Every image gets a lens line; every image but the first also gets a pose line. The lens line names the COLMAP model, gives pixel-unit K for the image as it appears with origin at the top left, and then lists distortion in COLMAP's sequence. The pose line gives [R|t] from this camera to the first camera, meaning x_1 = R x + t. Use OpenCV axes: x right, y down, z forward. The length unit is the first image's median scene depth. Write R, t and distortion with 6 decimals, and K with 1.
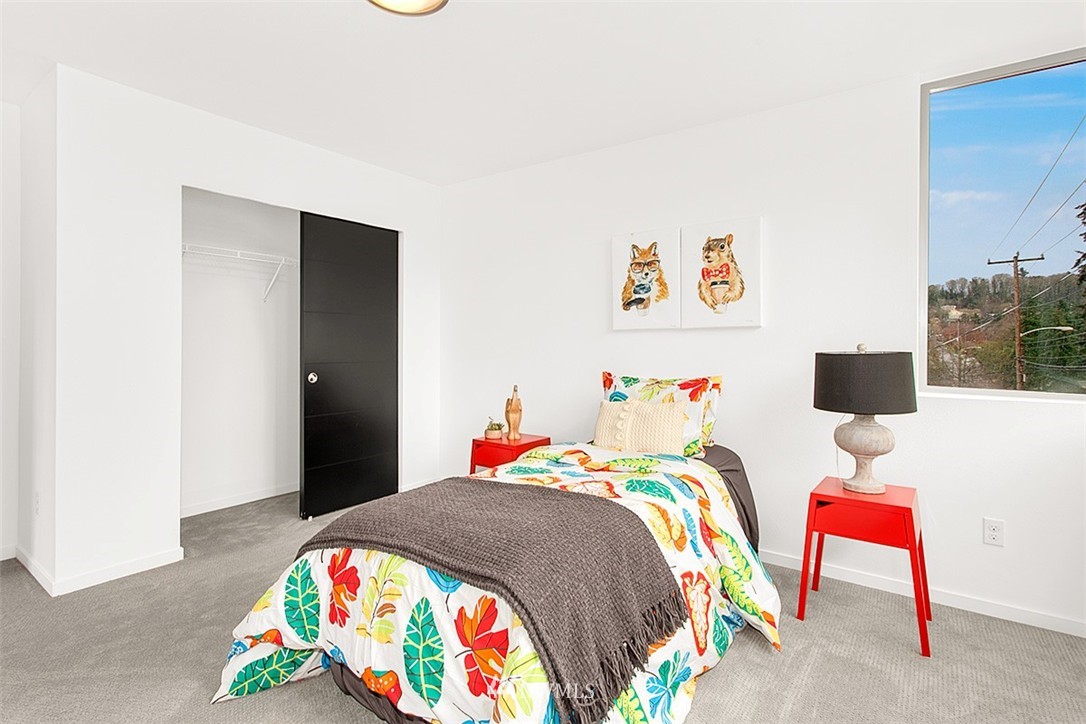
lens RADIAL K [[524.9, 0, 539.0], [0, 524.9, 350.7], [0, 0, 1]] dist [-0.001824, -0.000220]
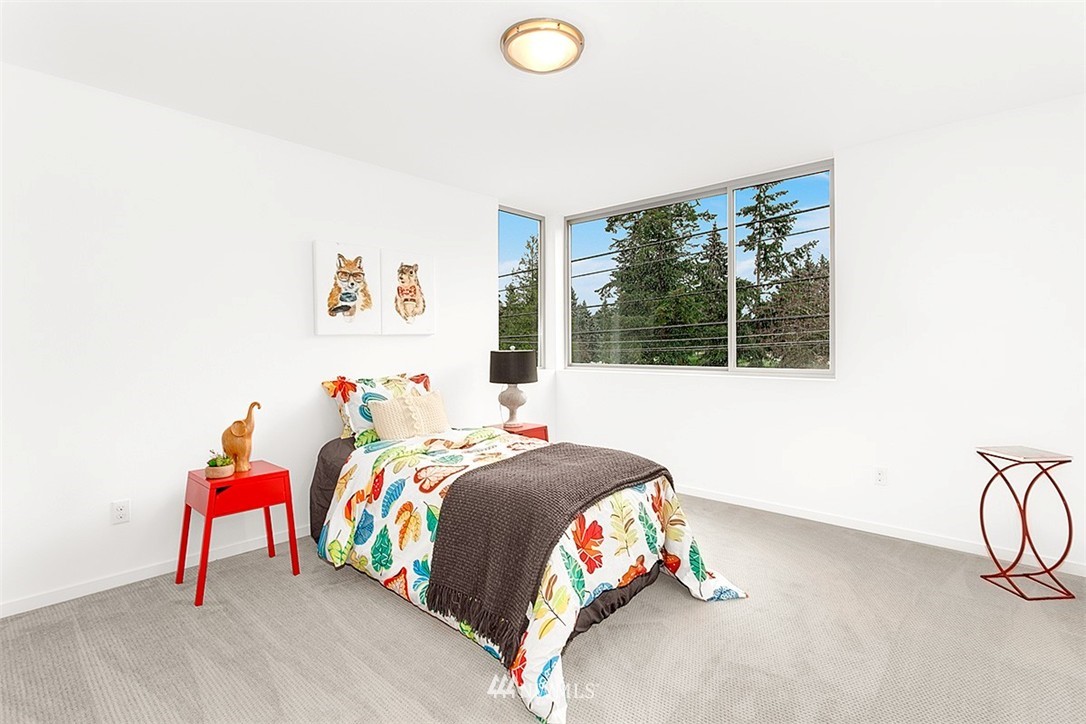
lens RADIAL K [[524.9, 0, 539.0], [0, 524.9, 350.7], [0, 0, 1]] dist [-0.001824, -0.000220]
pose [[0.105086, -0.036257, 0.993802, -0.845188], [0.006504, 0.999339, 0.035771, -0.044586], [-0.994442, 0.002704, 0.105253, 0.504585]]
